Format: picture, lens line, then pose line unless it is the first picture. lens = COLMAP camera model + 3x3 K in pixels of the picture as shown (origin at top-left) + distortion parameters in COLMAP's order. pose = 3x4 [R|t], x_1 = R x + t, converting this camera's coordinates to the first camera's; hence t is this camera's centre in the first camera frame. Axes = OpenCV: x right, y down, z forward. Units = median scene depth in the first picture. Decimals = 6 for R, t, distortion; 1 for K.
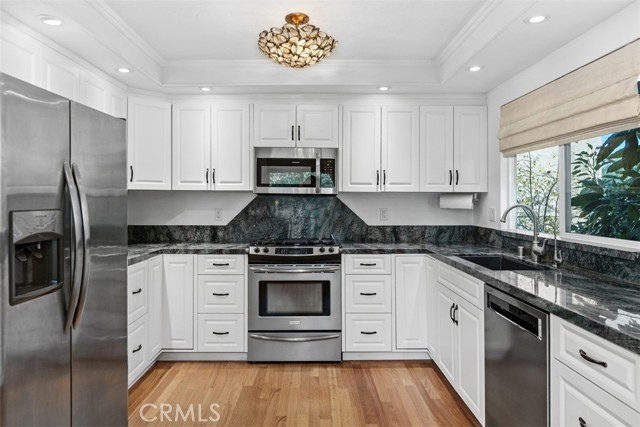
lens RADIAL K [[440.7, 0, 319.3], [0, 440.7, 211.9], [0, 0, 1]] dist [0.000800, -0.006563]
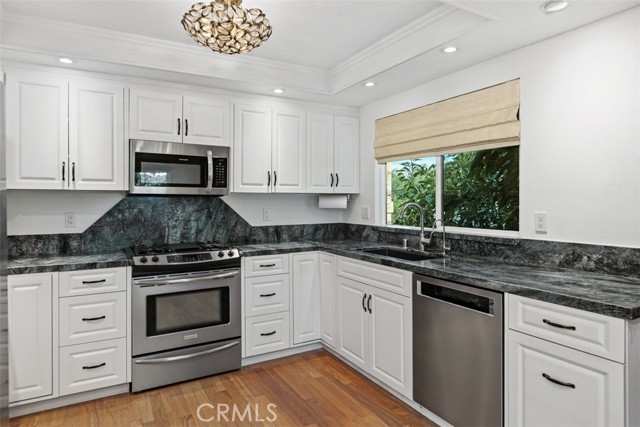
lens RADIAL K [[396.7, 0, 321.0], [0, 396.7, 212.1], [0, 0, 1]] dist [-0.000020, -0.001155]
pose [[0.857707, -0.019401, 0.513773, -0.243424], [0.018763, 0.999803, 0.006432, -0.004914], [-0.513796, 0.004123, 0.857902, 0.165568]]
